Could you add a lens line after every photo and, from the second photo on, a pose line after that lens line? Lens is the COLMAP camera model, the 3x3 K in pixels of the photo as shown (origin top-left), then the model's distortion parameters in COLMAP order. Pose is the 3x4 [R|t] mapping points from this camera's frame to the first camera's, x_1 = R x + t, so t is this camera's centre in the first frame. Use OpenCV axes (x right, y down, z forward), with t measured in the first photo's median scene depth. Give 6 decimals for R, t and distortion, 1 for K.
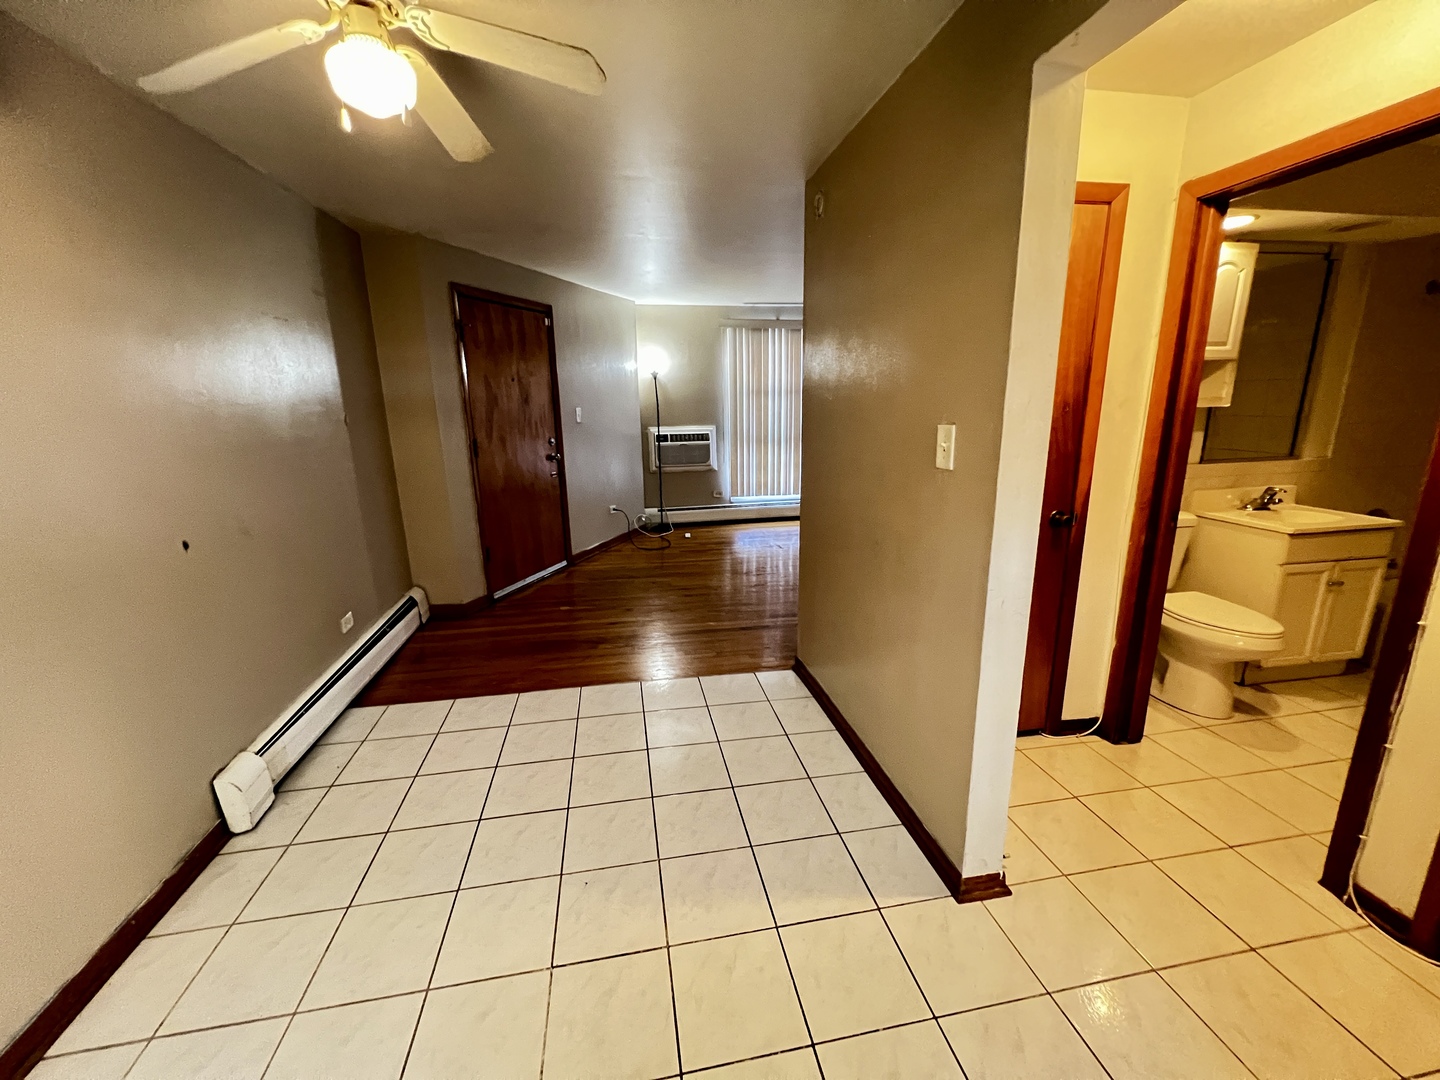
lens RADIAL K [[579.1, 0, 720.0], [0, 579.1, 540.0], [0, 0, 1]] dist [0.001705, 0.000193]
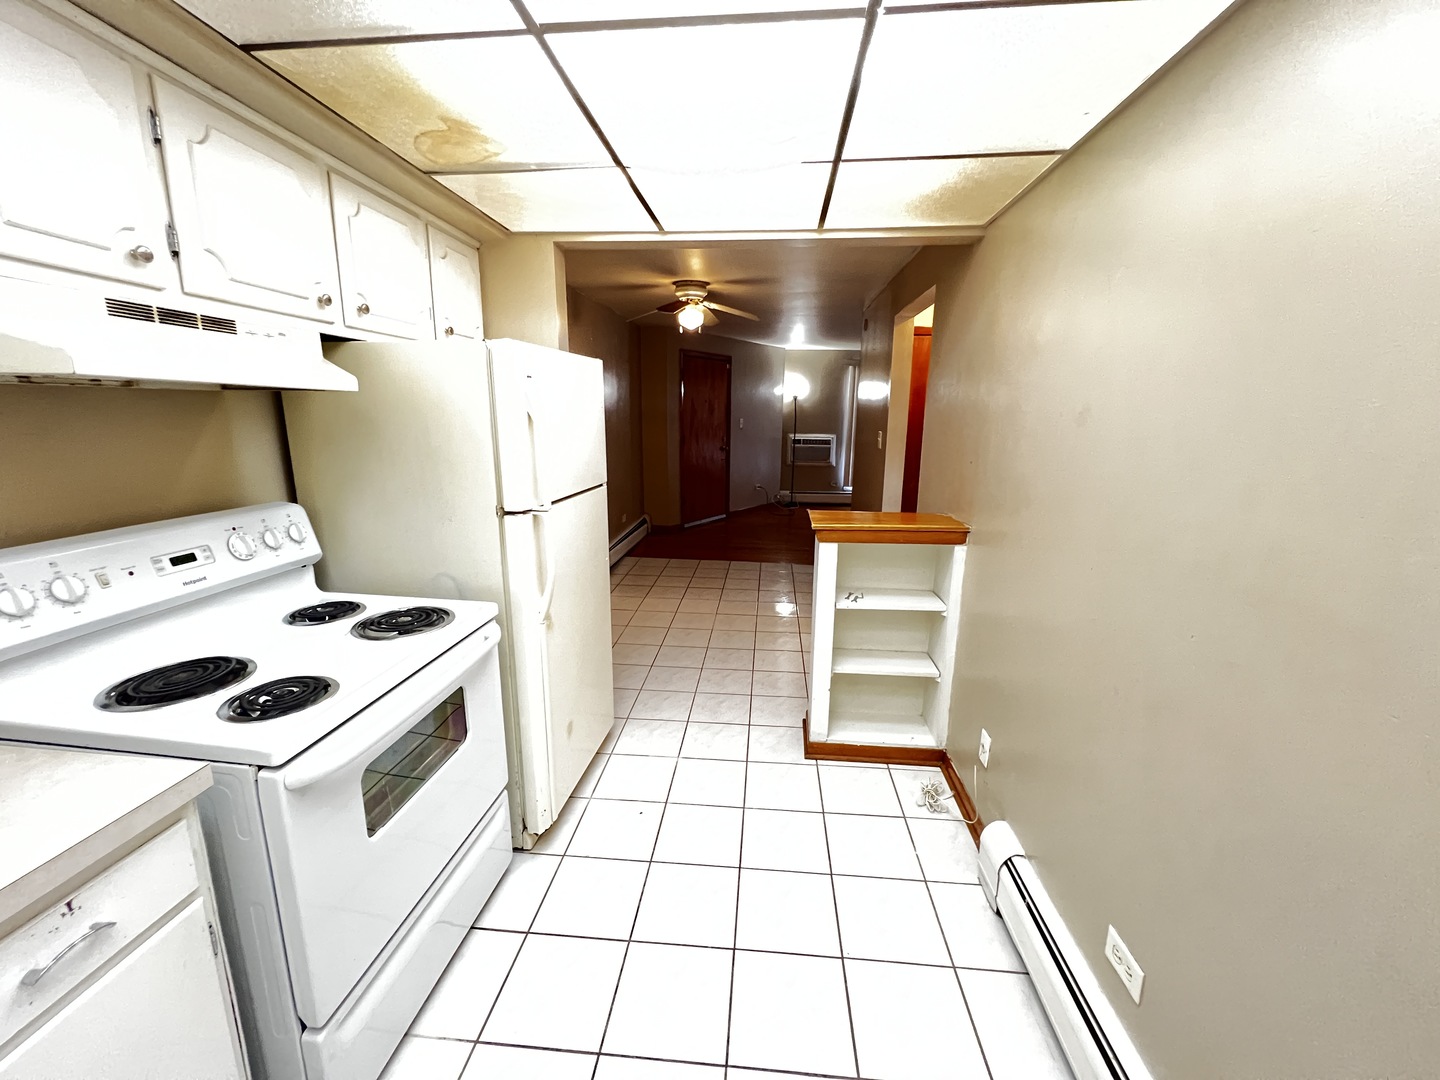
lens RADIAL K [[579.1, 0, 720.0], [0, 579.1, 540.0], [0, 0, 1]] dist [0.001705, 0.000193]
pose [[0.963623, 0.085793, -0.253123, 0.101372], [-0.090616, 0.995858, -0.007437, 0.094586], [0.251436, 0.030103, 0.967406, -0.426410]]
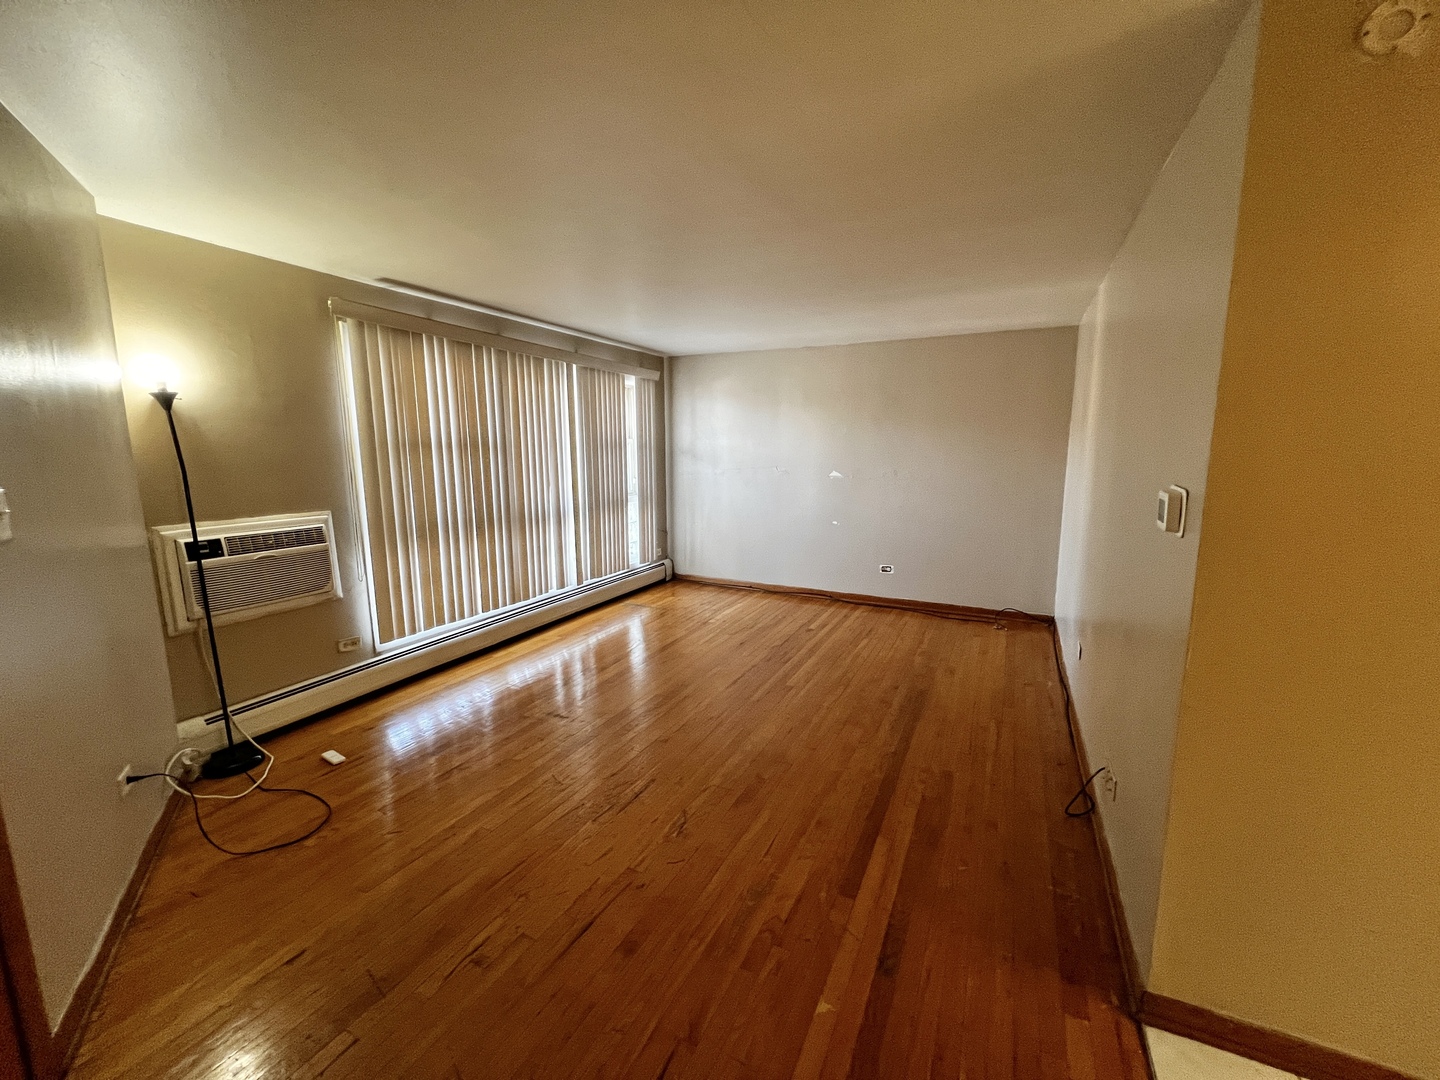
lens RADIAL K [[579.1, 0, 720.0], [0, 579.1, 540.0], [0, 0, 1]] dist [0.001705, 0.000193]
pose [[0.596539, -0.108533, 0.795212, -0.214946], [0.177868, 0.984054, 0.000877, -0.119900], [-0.782627, 0.140920, 0.606331, 0.467846]]
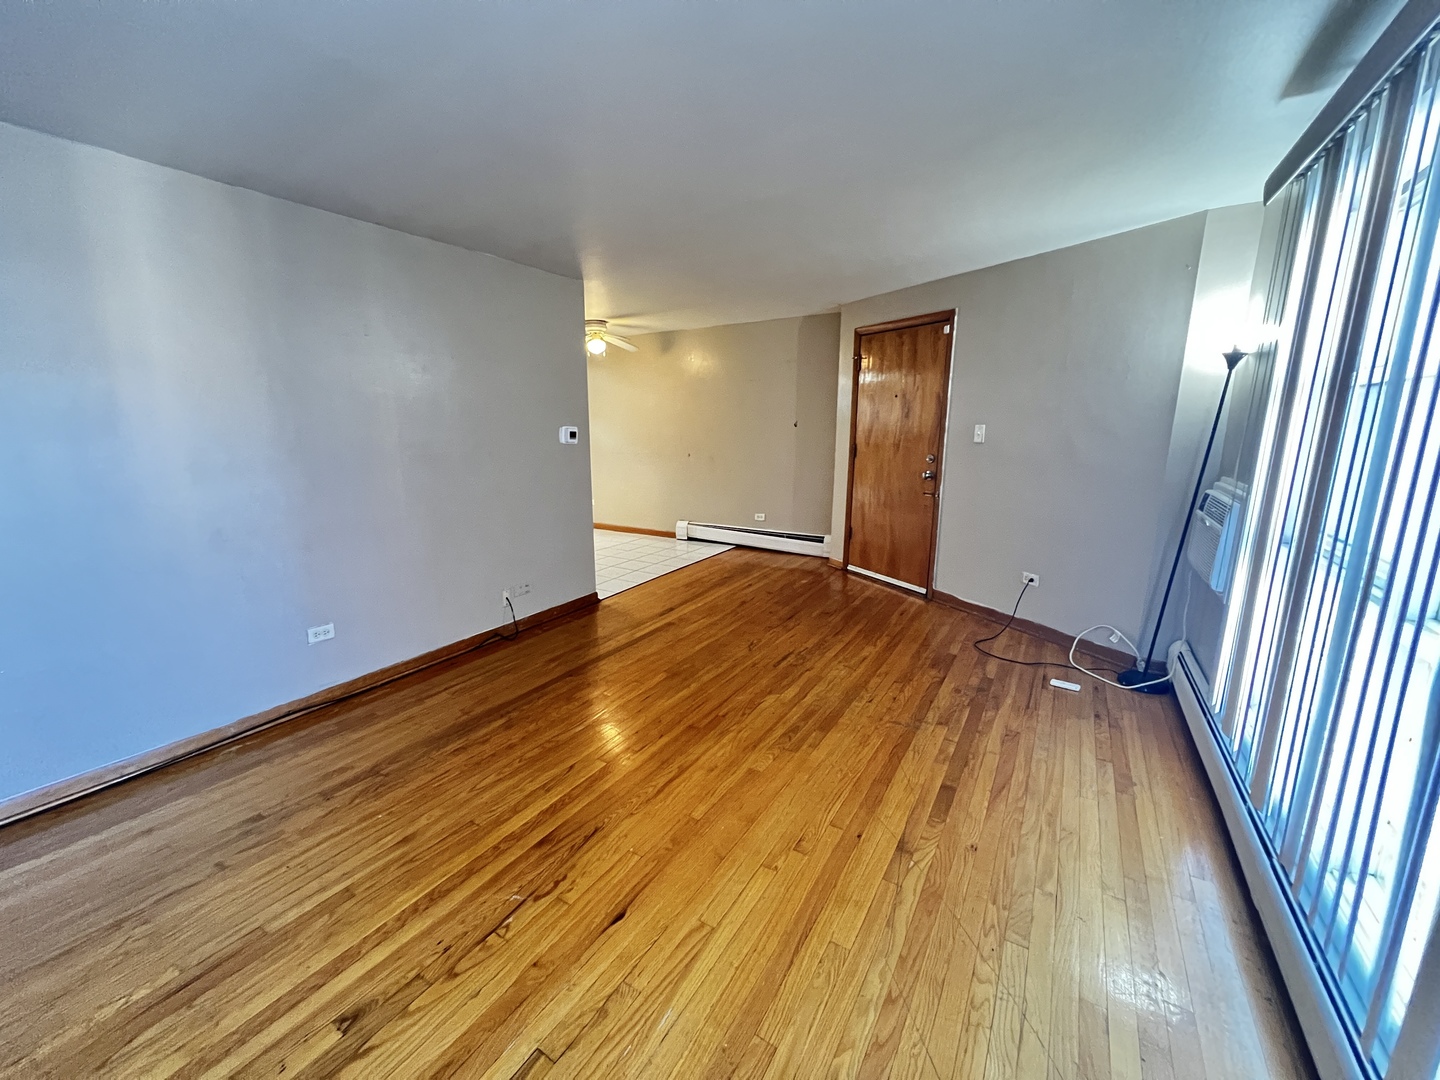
lens RADIAL K [[579.1, 0, 720.0], [0, 579.1, 540.0], [0, 0, 1]] dist [0.001705, 0.000193]
pose [[-0.663884, 0.171323, -0.727947, 0.473856], [-0.162025, 0.917333, 0.363660, -0.254770], [0.730073, 0.359373, -0.581244, 1.013729]]
